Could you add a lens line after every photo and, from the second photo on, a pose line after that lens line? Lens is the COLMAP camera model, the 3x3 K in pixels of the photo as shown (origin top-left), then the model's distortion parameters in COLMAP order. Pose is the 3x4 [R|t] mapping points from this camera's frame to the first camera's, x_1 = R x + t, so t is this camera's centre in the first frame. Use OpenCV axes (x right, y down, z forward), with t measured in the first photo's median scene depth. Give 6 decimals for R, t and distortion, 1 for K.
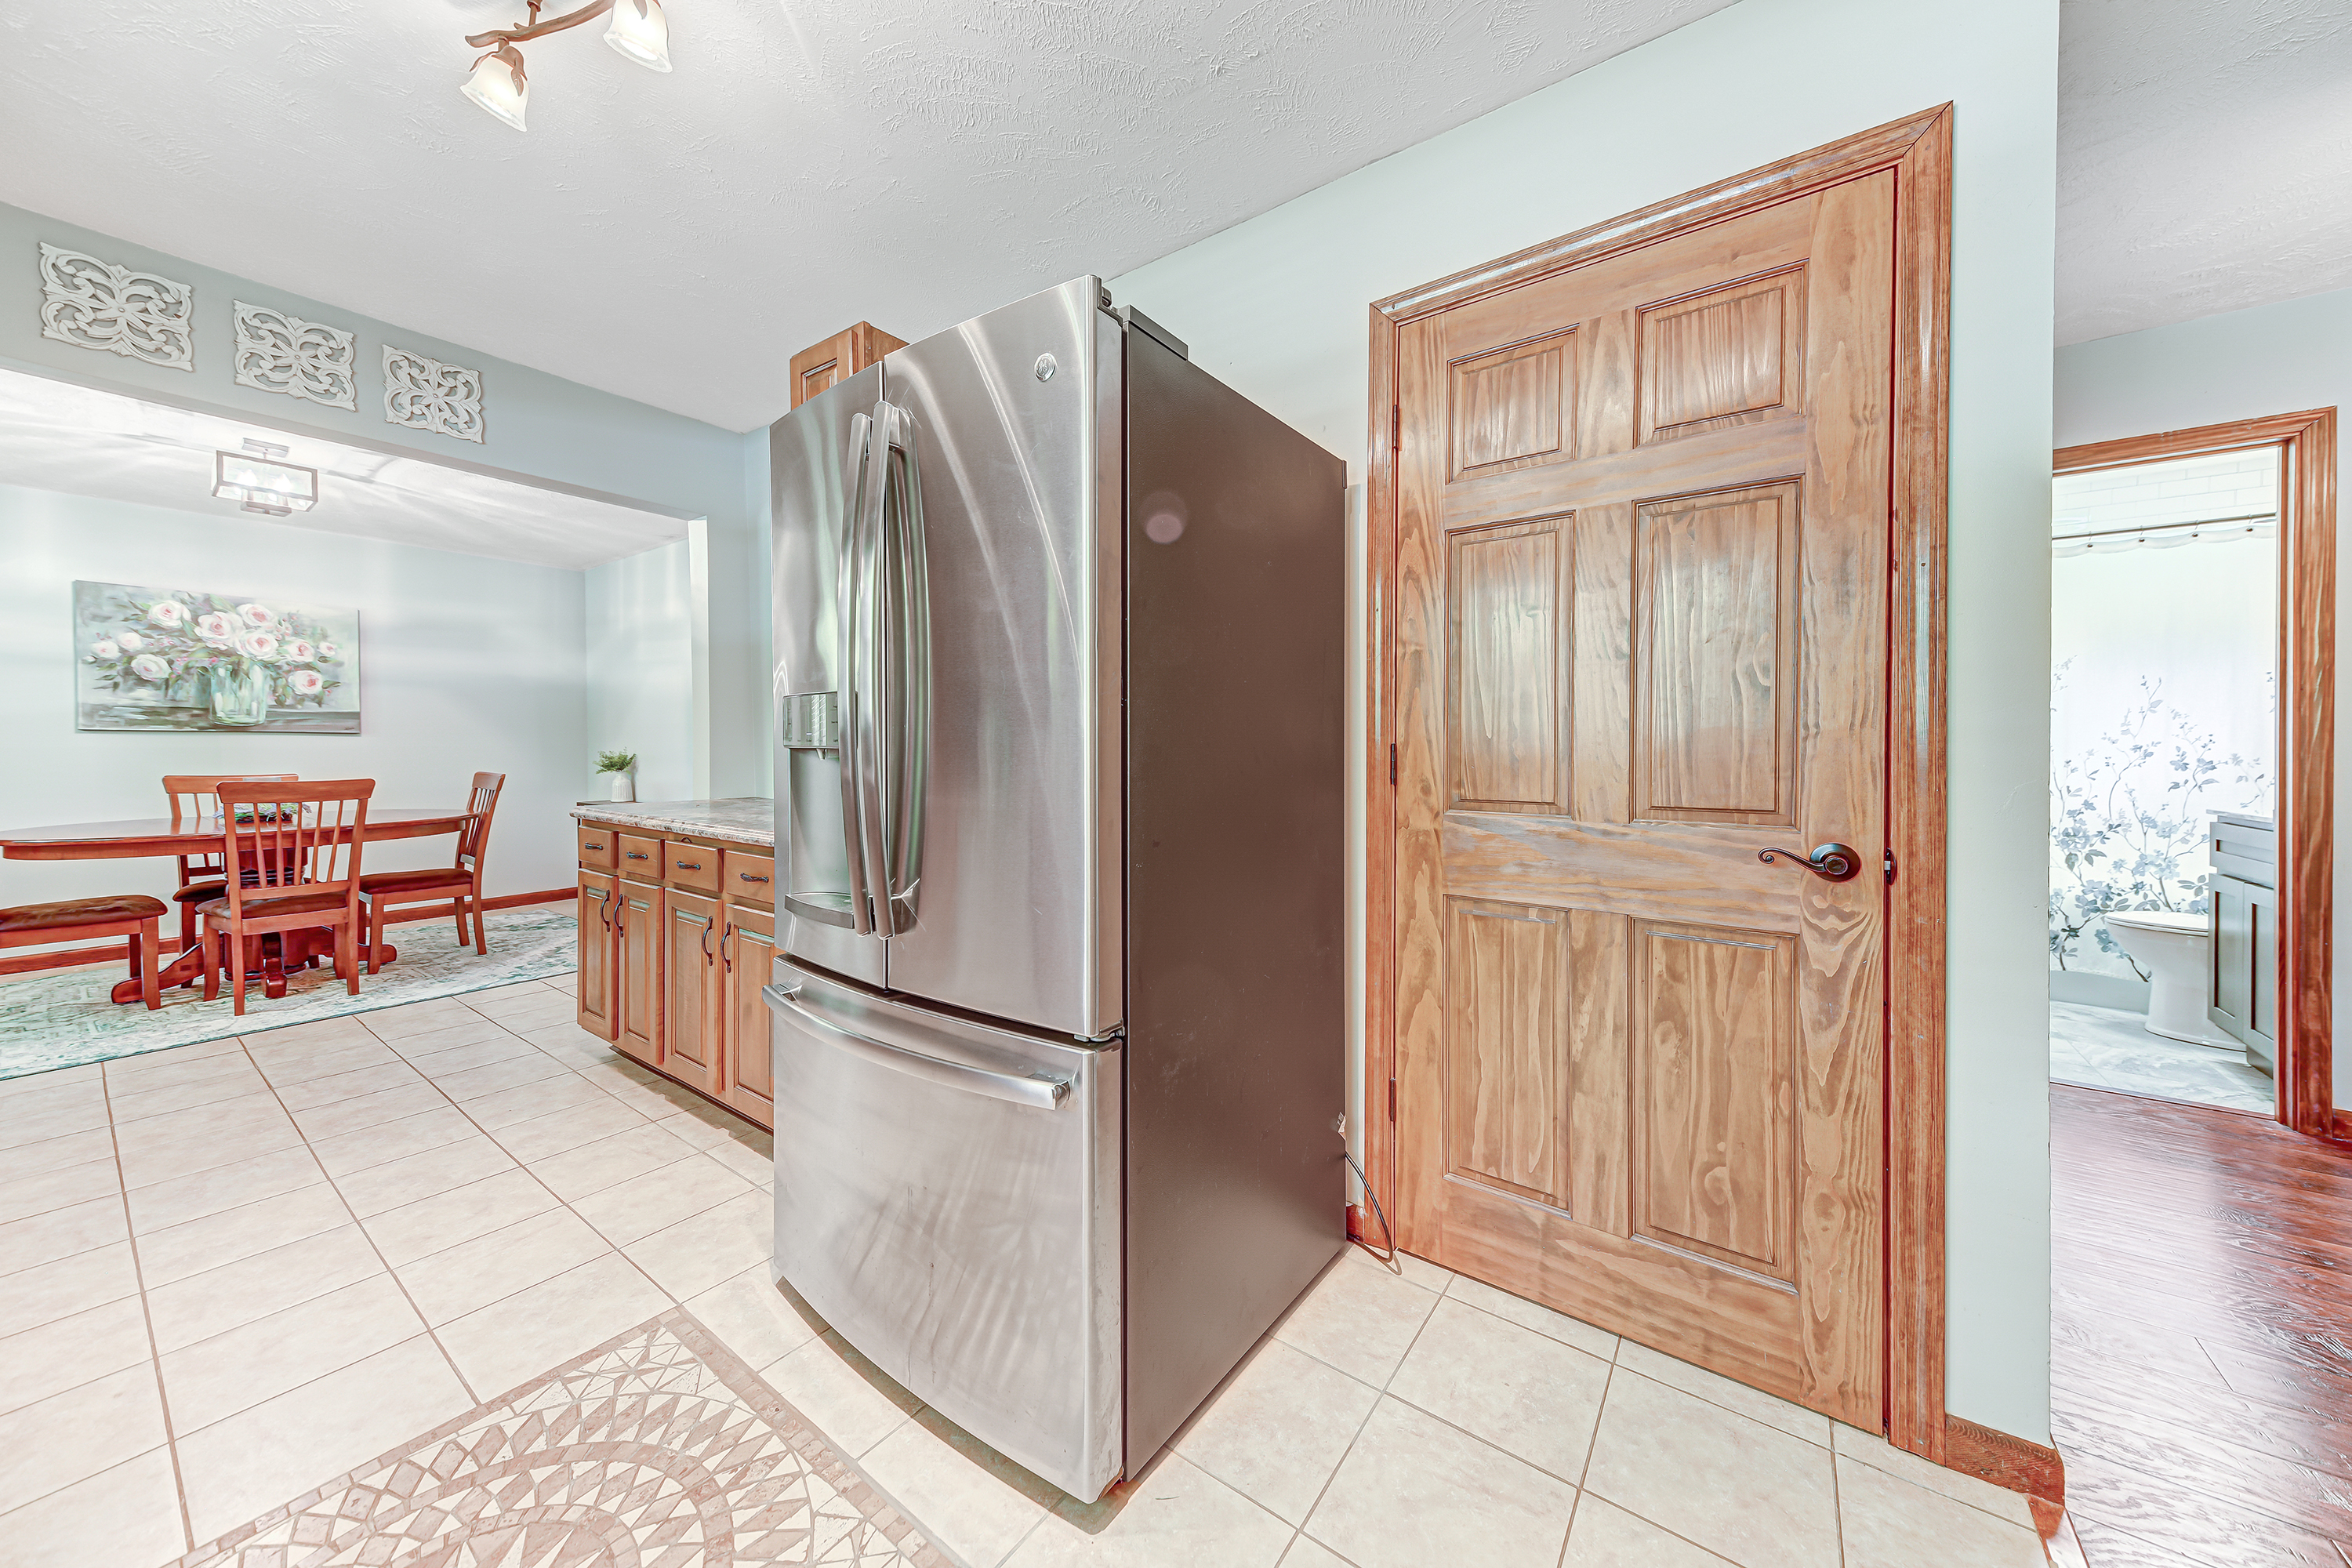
lens RADIAL K [[809.8, 0, 1189.7], [0, 809.8, 755.3], [0, 0, 1]] dist [0.013815, -0.002245]
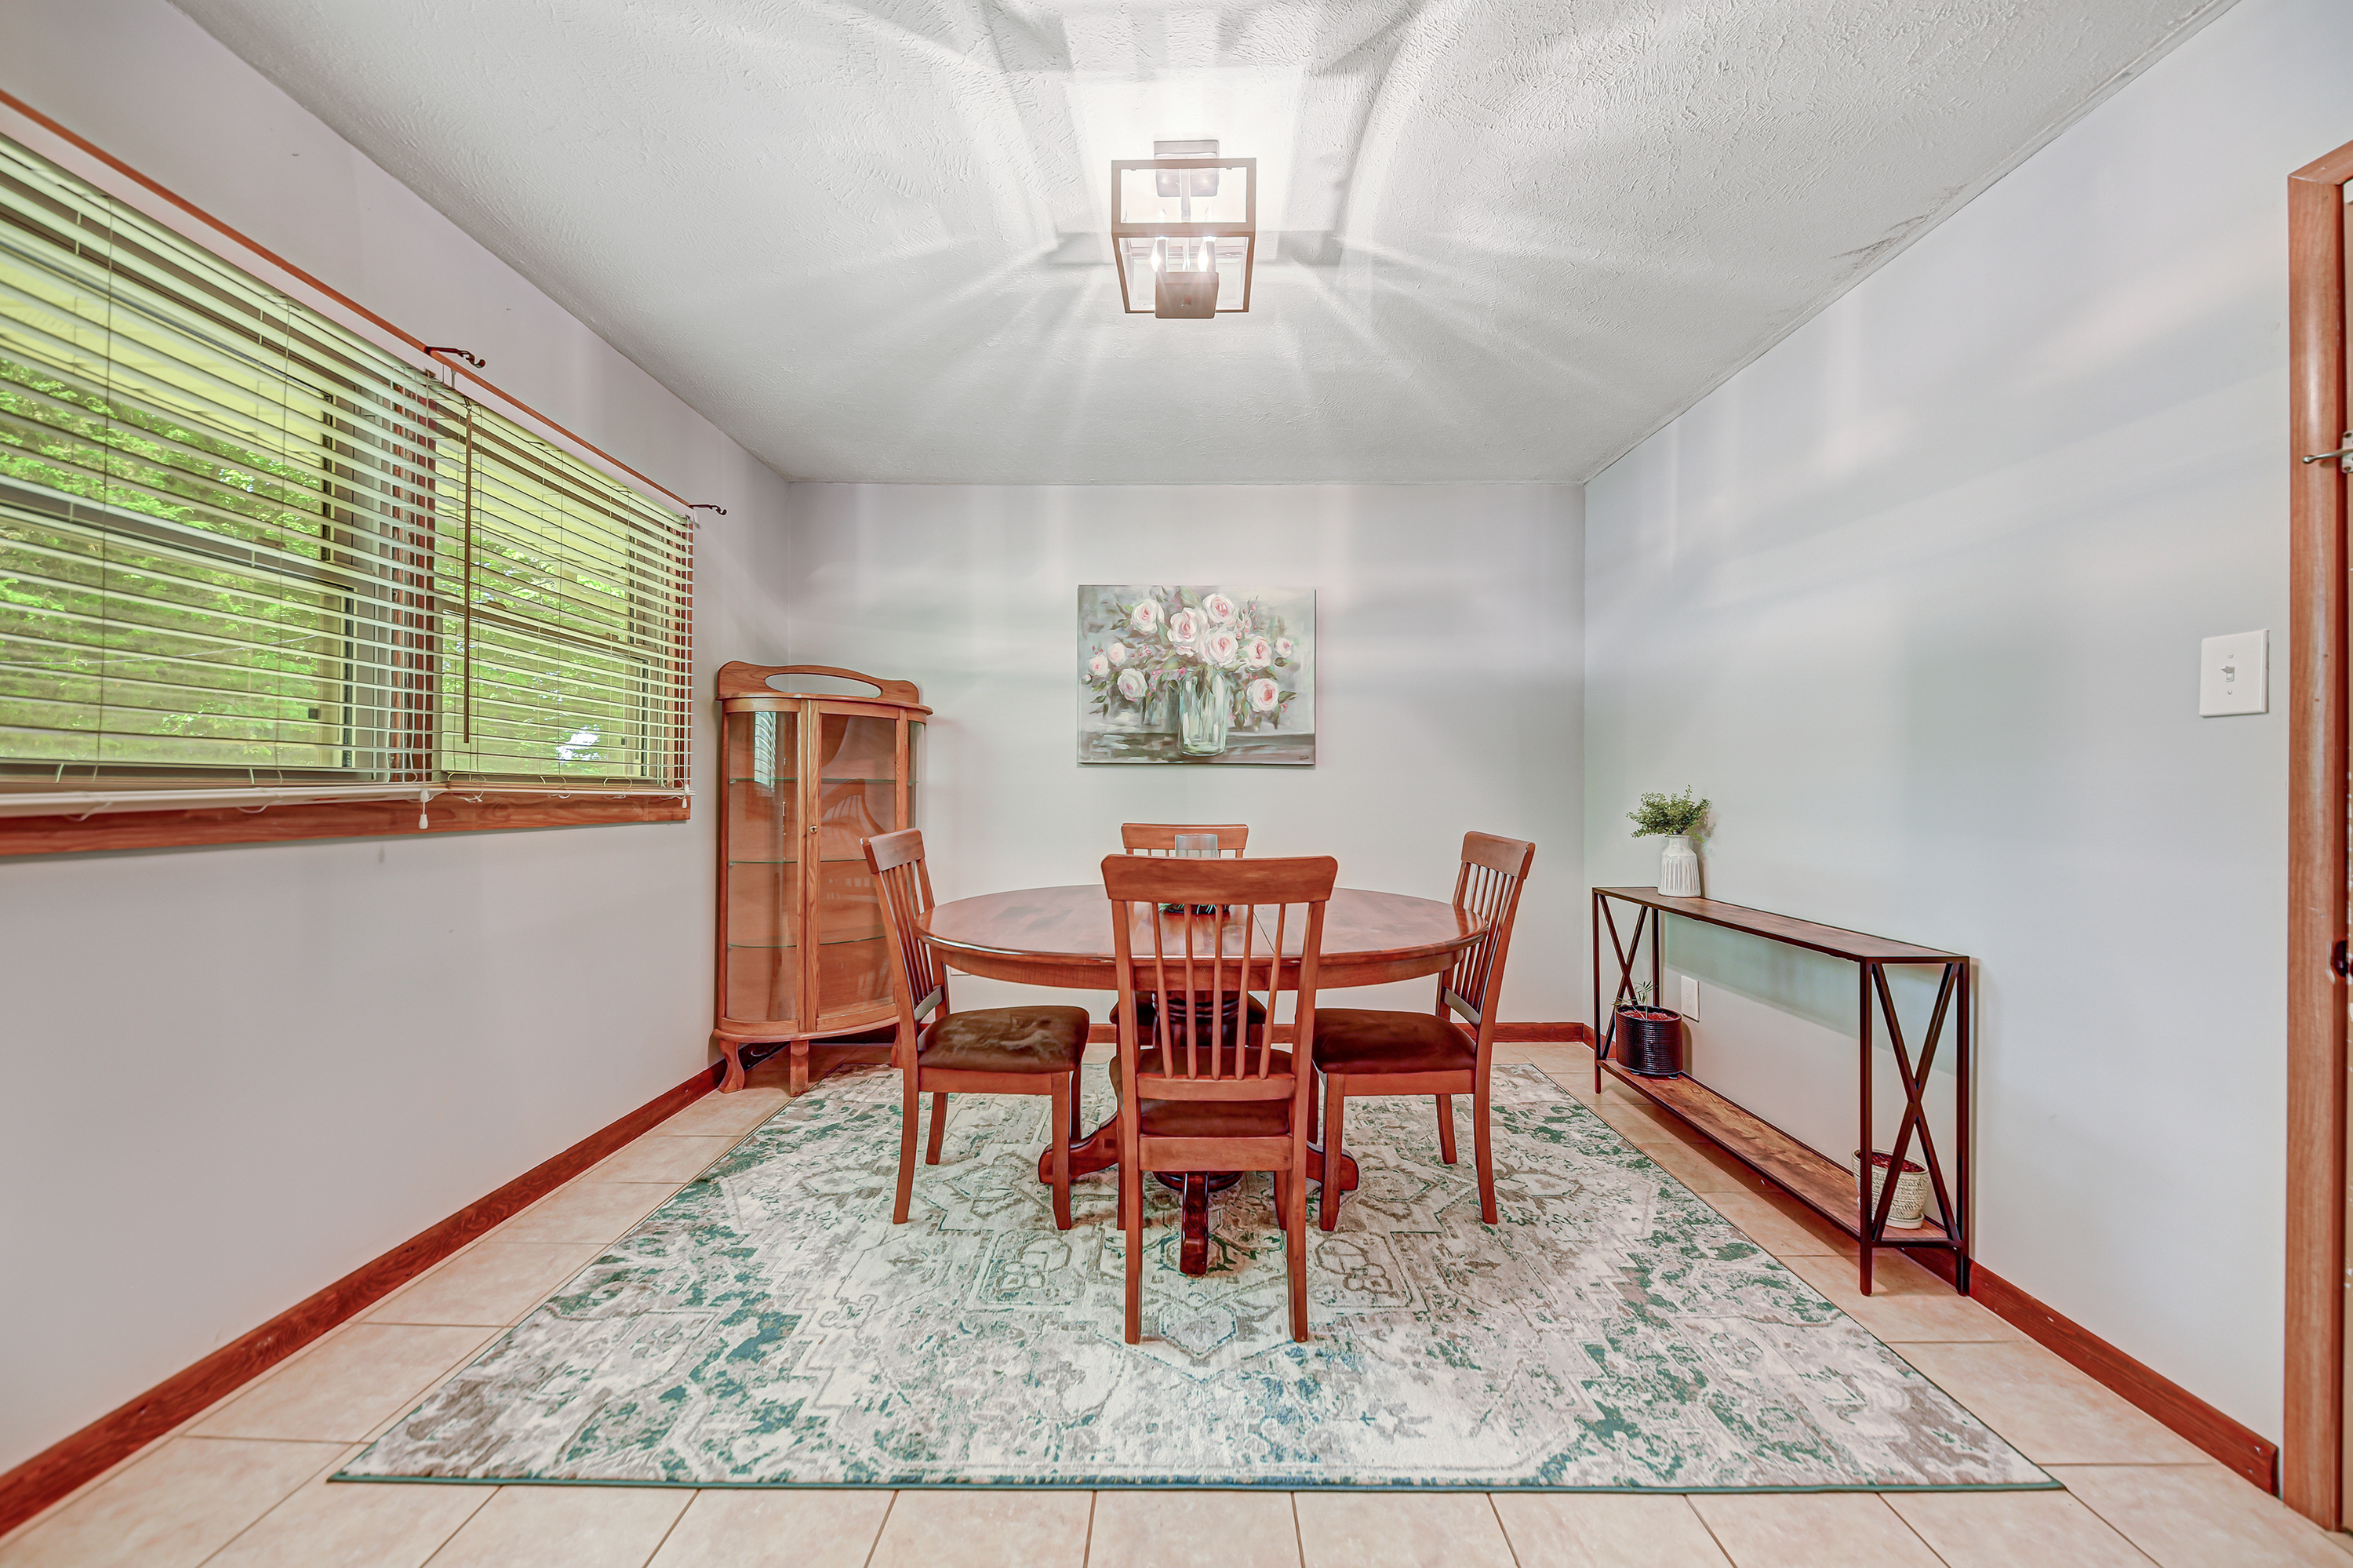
lens RADIAL K [[810.2, 0, 1179.6], [0, 810.2, 789.4], [0, 0, 1]] dist [0.013815, -0.002245]
pose [[0.575499, 0.005024, -0.817787, -0.567141], [-0.010557, 0.999943, -0.001286, -0.004293], [0.817735, 0.009373, 0.575519, 0.561470]]
